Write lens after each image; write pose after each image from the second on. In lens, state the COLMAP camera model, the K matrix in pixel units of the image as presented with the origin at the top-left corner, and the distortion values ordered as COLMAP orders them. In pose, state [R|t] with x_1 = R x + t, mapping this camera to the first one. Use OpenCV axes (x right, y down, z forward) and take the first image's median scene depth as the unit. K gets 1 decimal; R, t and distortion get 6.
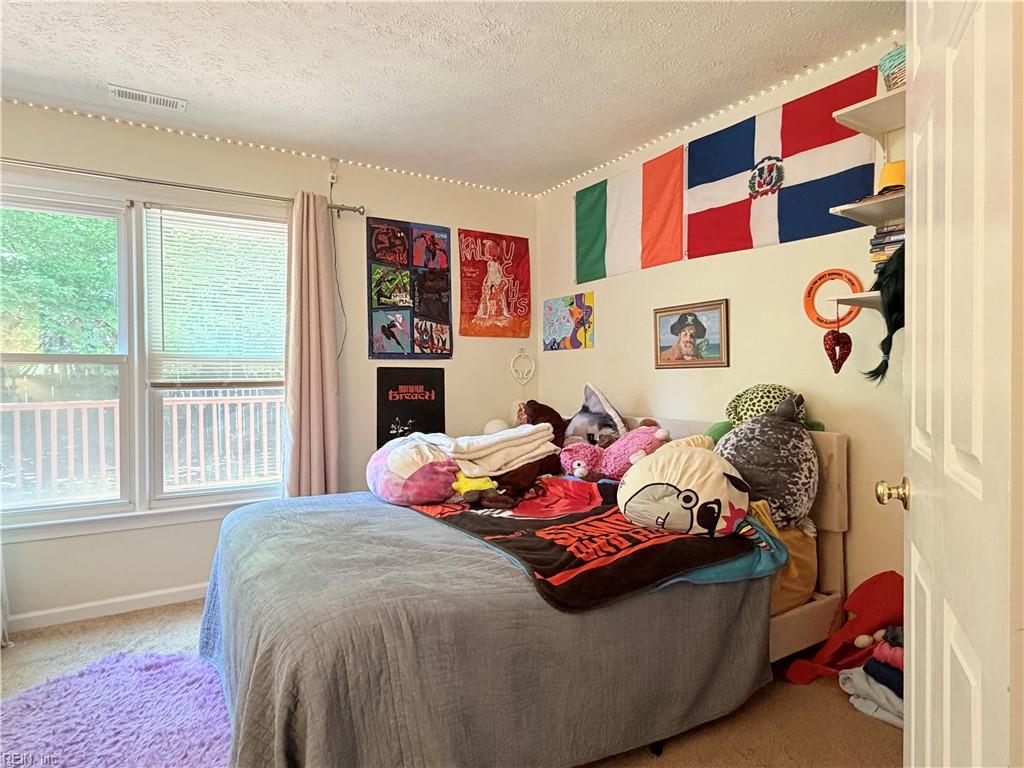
lens RADIAL K [[588.0, 0, 512.0], [0, 588.0, 384.0], [0, 0, 1]] dist [-0.000050, -0.000741]
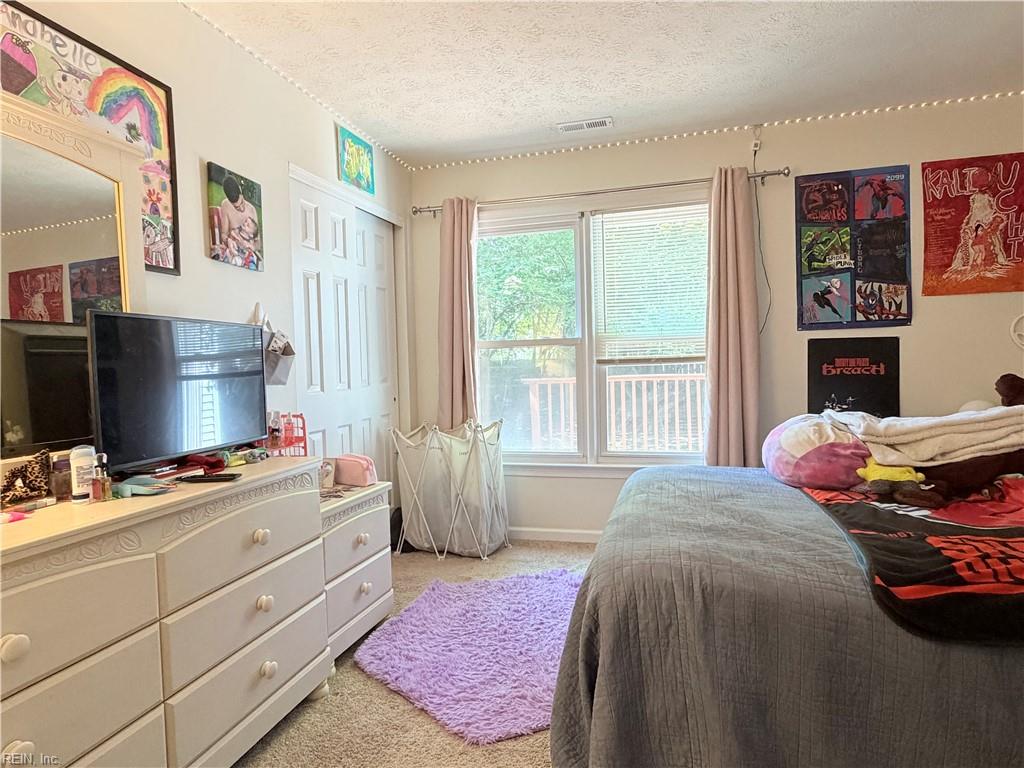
lens RADIAL K [[588.0, 0, 512.0], [0, 588.0, 384.0], [0, 0, 1]] dist [-0.000050, -0.000741]
pose [[0.688624, 0.011126, -0.725034, 0.164022], [0.015197, 0.999441, 0.029770, 0.009942], [0.724960, -0.031519, 0.688070, 0.038967]]
